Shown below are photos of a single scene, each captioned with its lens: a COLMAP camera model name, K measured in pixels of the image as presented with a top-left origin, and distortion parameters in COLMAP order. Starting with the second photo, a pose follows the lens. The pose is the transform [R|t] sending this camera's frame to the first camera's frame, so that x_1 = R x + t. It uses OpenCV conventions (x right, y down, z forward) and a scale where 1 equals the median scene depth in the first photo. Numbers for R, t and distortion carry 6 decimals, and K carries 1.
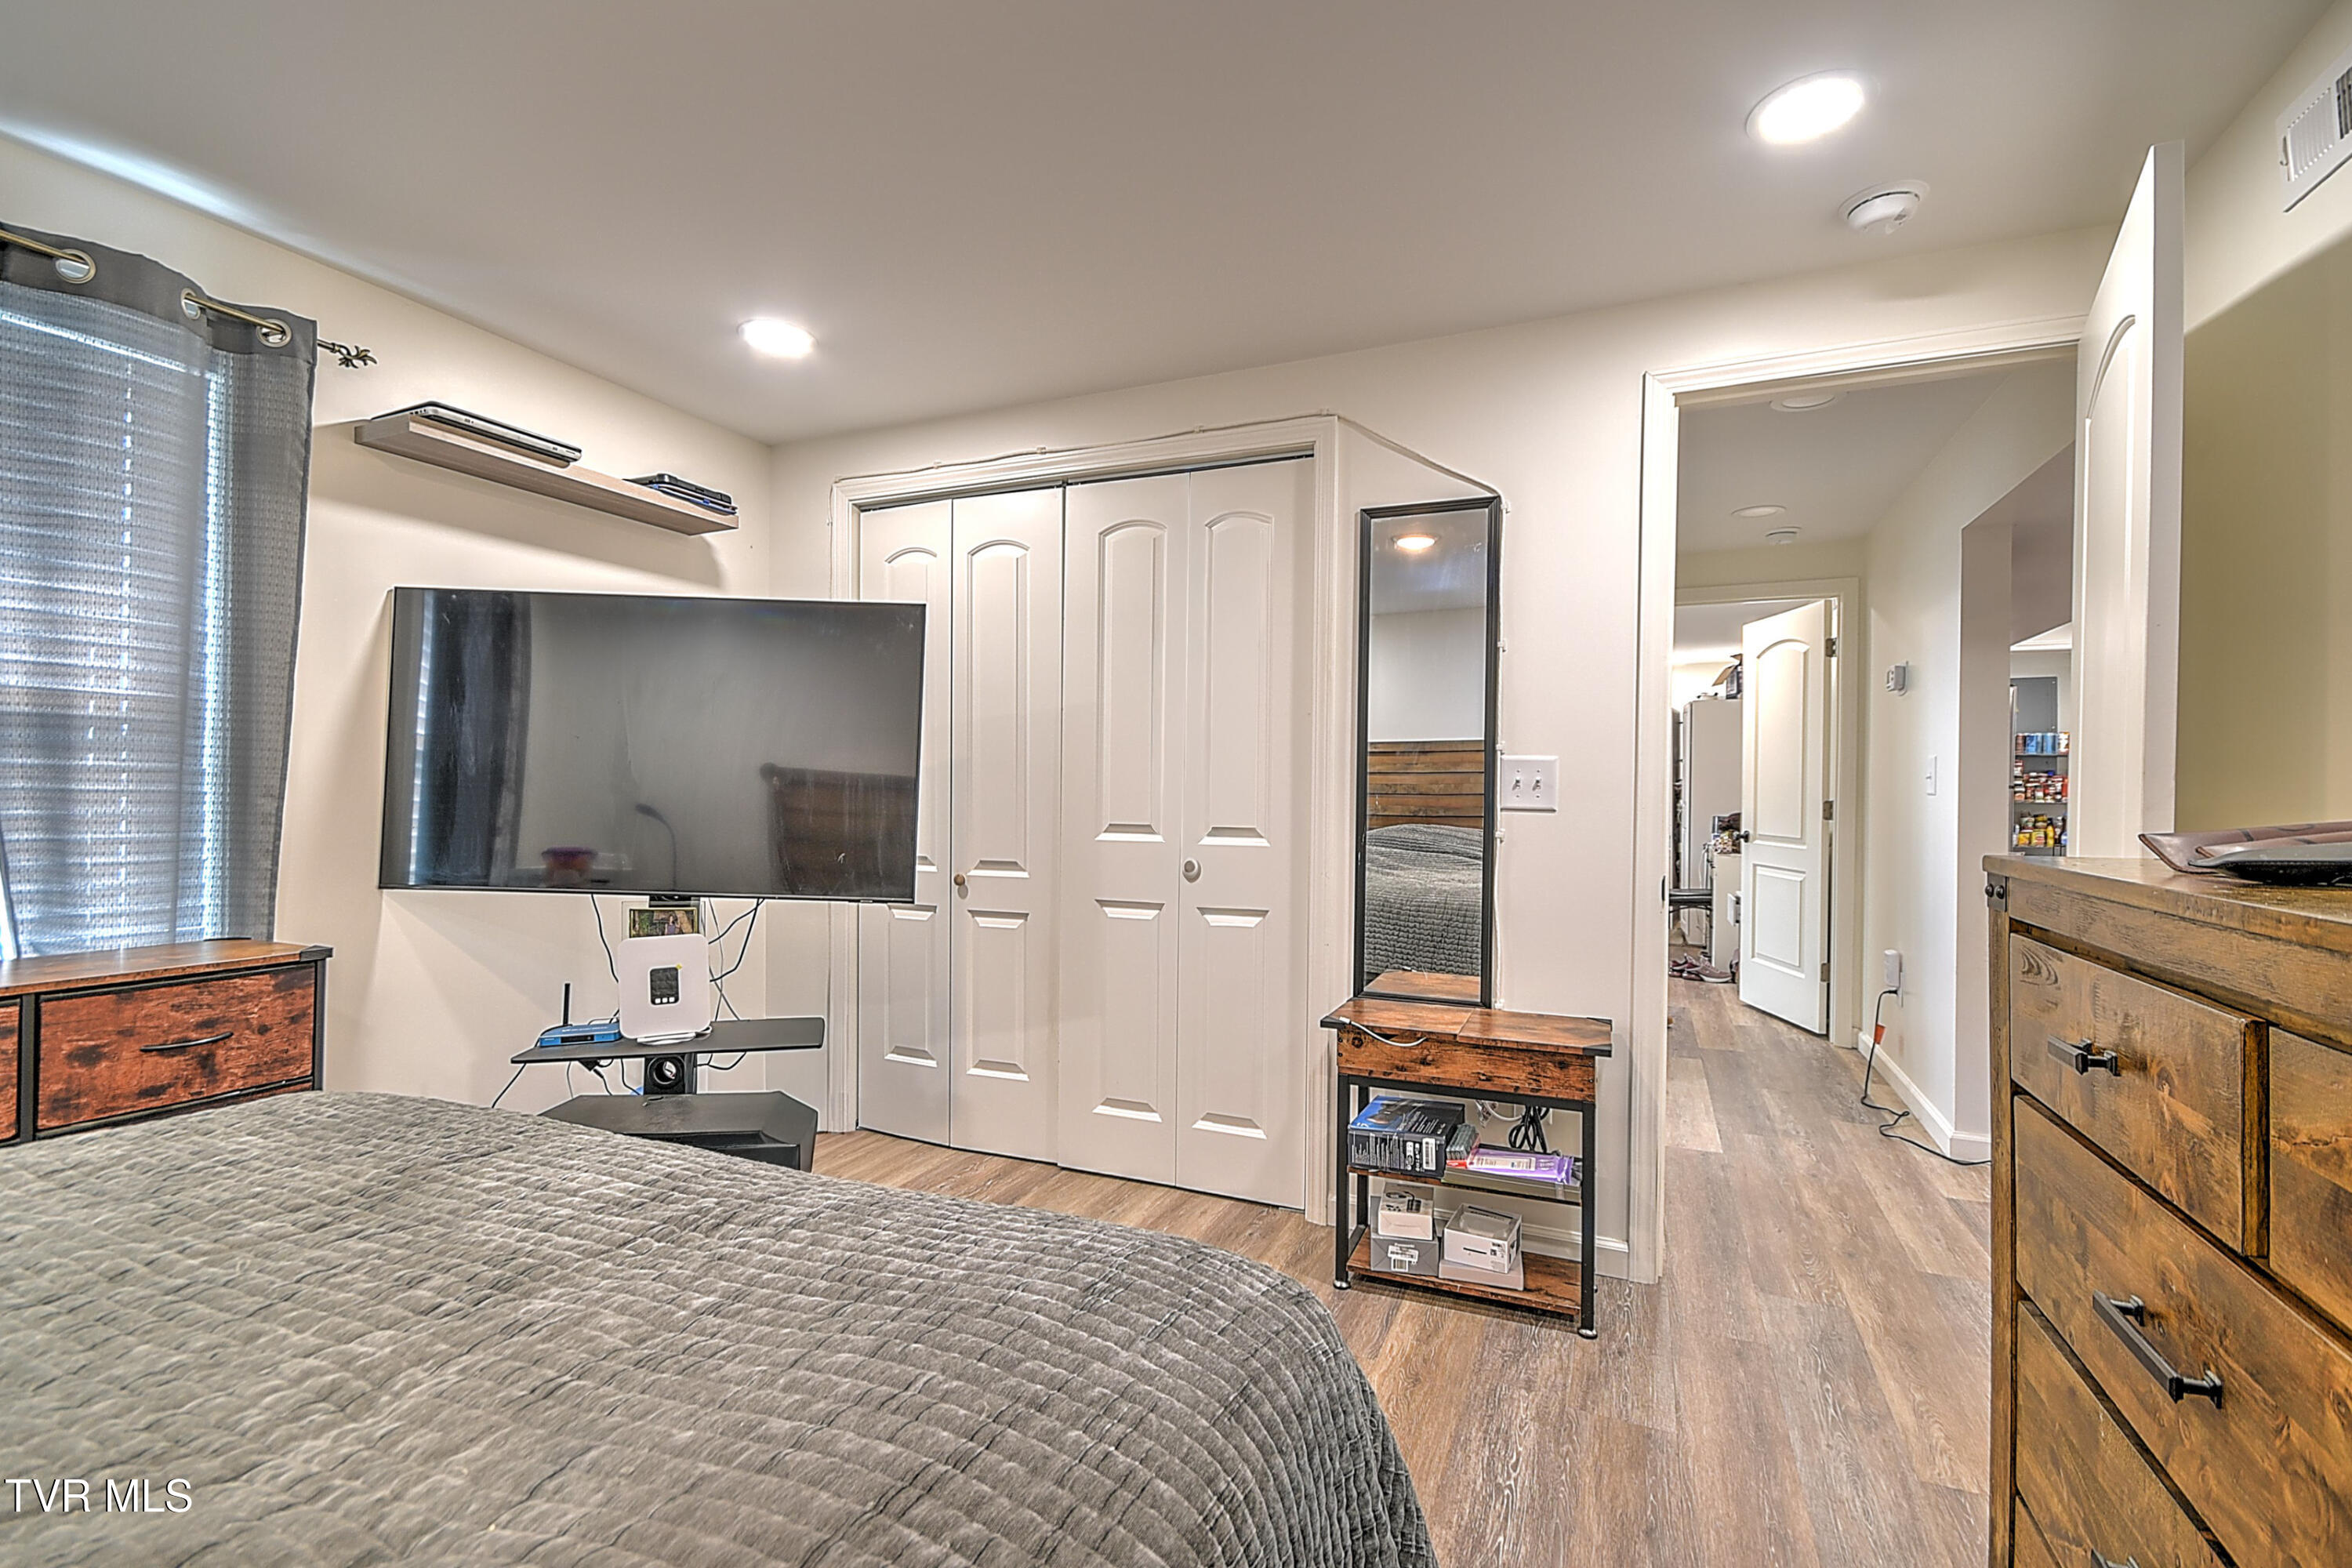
lens RADIAL K [[1034.4, 0, 1178.8], [0, 1034.4, 791.8], [0, 0, 1]] dist [0.010444, -0.000779]
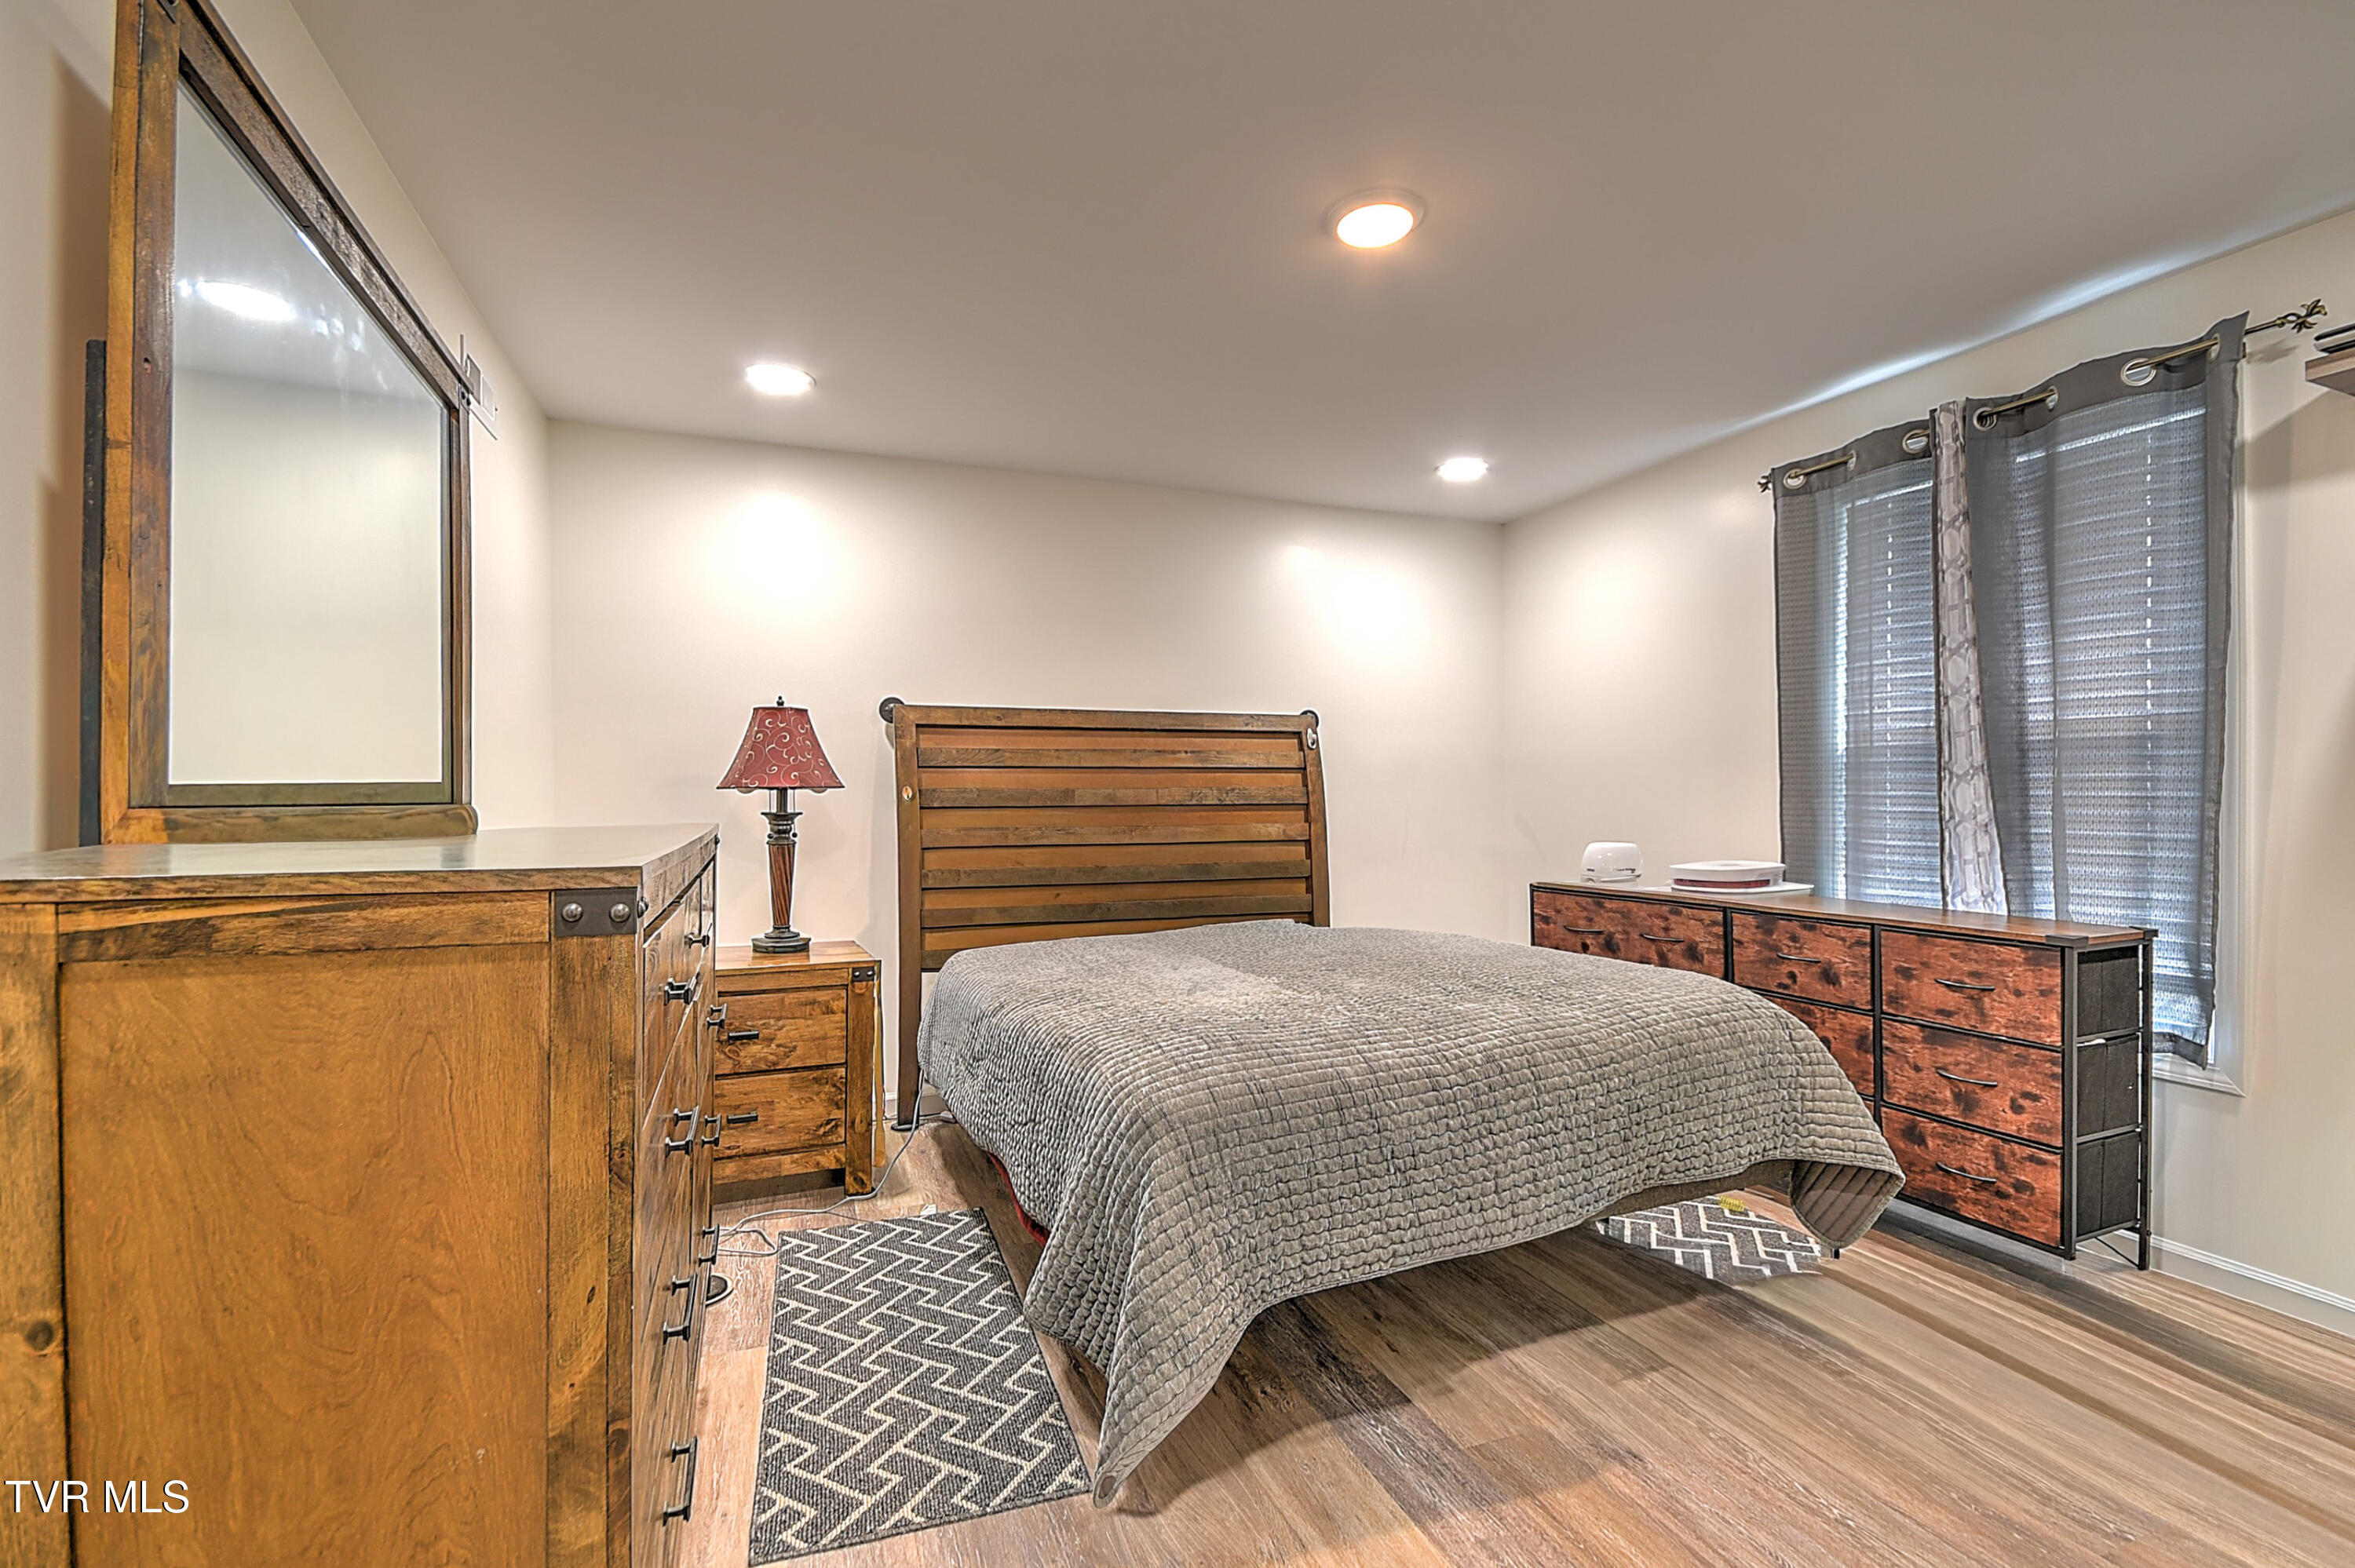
lens RADIAL K [[1035.5, 0, 1175.8], [0, 1035.5, 787.5], [0, 0, 1]] dist [0.010444, -0.000779]
pose [[-0.690229, -0.011417, -0.723501, 0.692200], [-0.002126, 0.999903, -0.013750, 0.009274], [0.723588, -0.007952, -0.690187, 1.169127]]
